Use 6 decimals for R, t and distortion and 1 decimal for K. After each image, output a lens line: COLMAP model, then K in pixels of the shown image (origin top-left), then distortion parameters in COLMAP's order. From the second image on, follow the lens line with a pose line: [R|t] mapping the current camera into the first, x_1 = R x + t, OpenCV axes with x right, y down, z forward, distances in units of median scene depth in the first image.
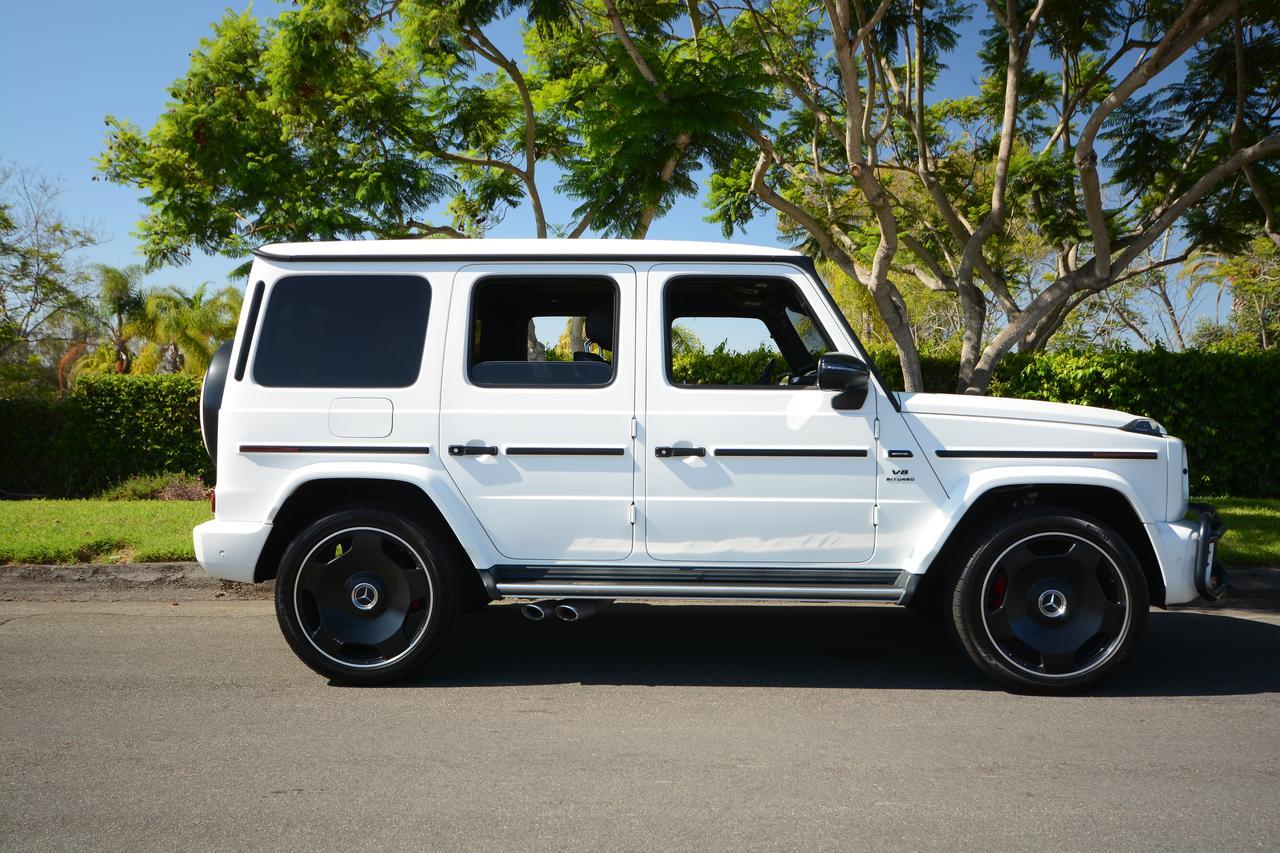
lens RADIAL K [[1052.7, 0, 638.4], [0, 1052.7, 425.5], [0, 0, 1]] dist [-0.018344, 0.052765]
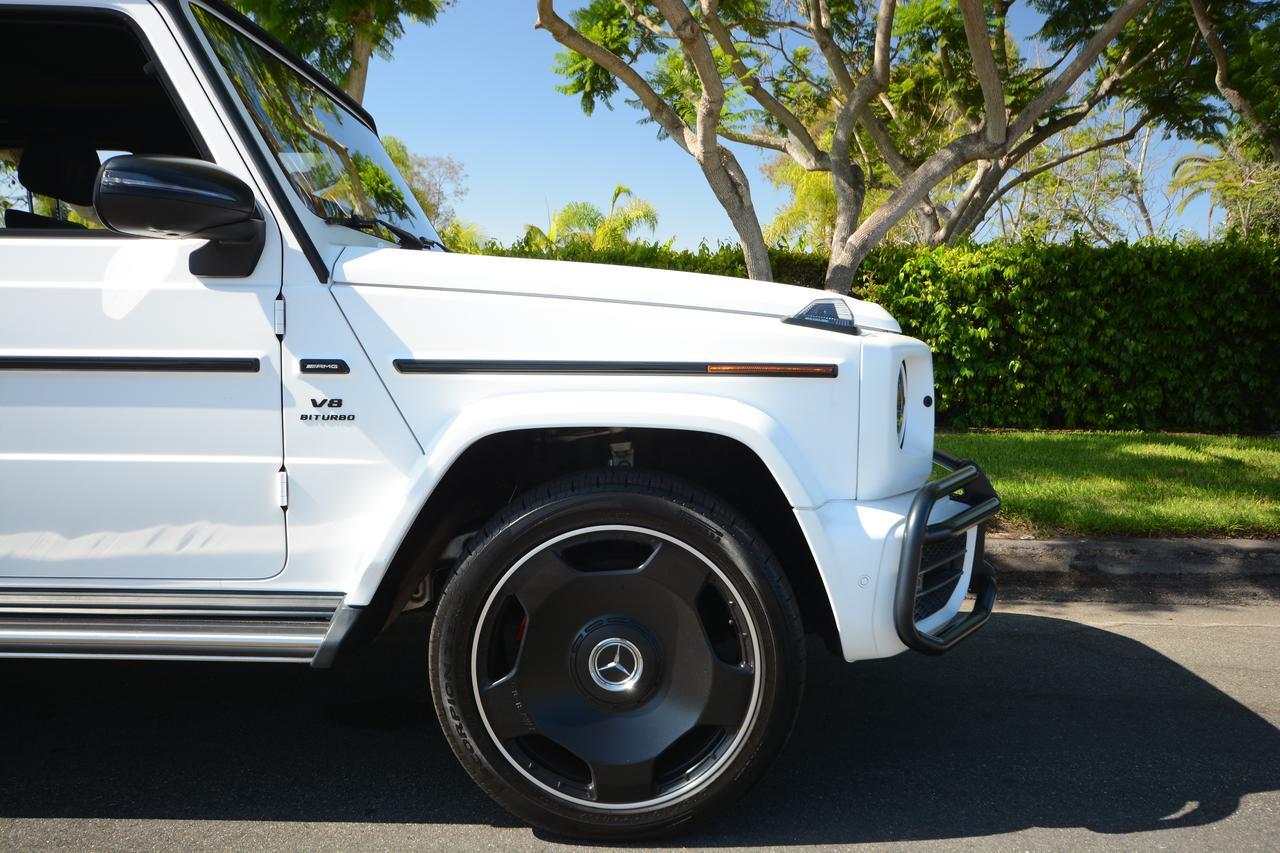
lens RADIAL K [[1052.7, 0, 648.4], [0, 1052.7, 428.3], [0, 0, 1]] dist [-0.018344, 0.052765]
pose [[0.999956, 0.000810, 0.009340, 0.262627], [-0.001505, 0.997206, 0.074683, 0.012369], [-0.009253, -0.074694, 0.997164, 0.329138]]
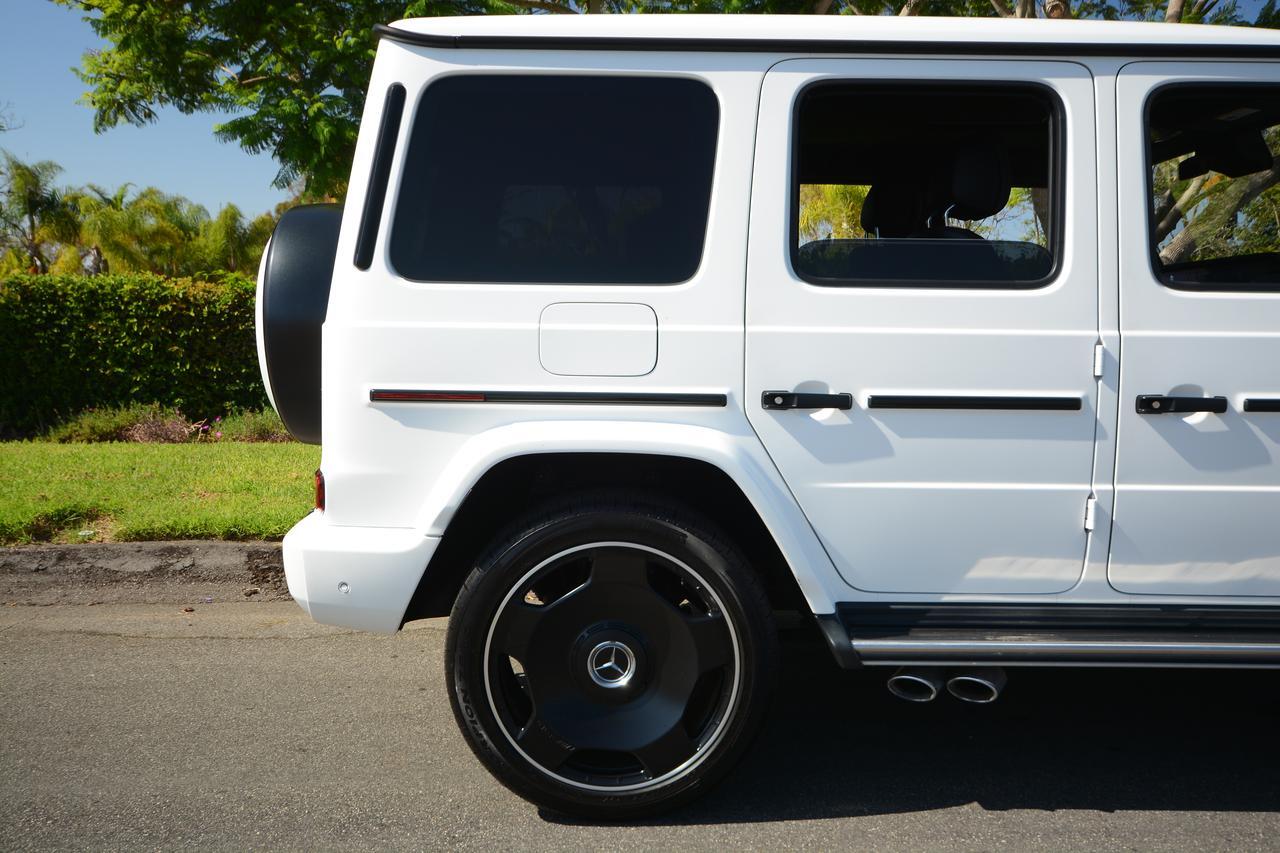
lens RADIAL K [[1052.7, 0, 635.0], [0, 1052.7, 429.3], [0, 0, 1]] dist [-0.018344, 0.052765]
pose [[0.998158, 0.000283, 0.060667, -0.187848], [-0.005425, 0.996399, 0.084615, -0.004916], [-0.060425, -0.084789, 0.994565, 0.307073]]
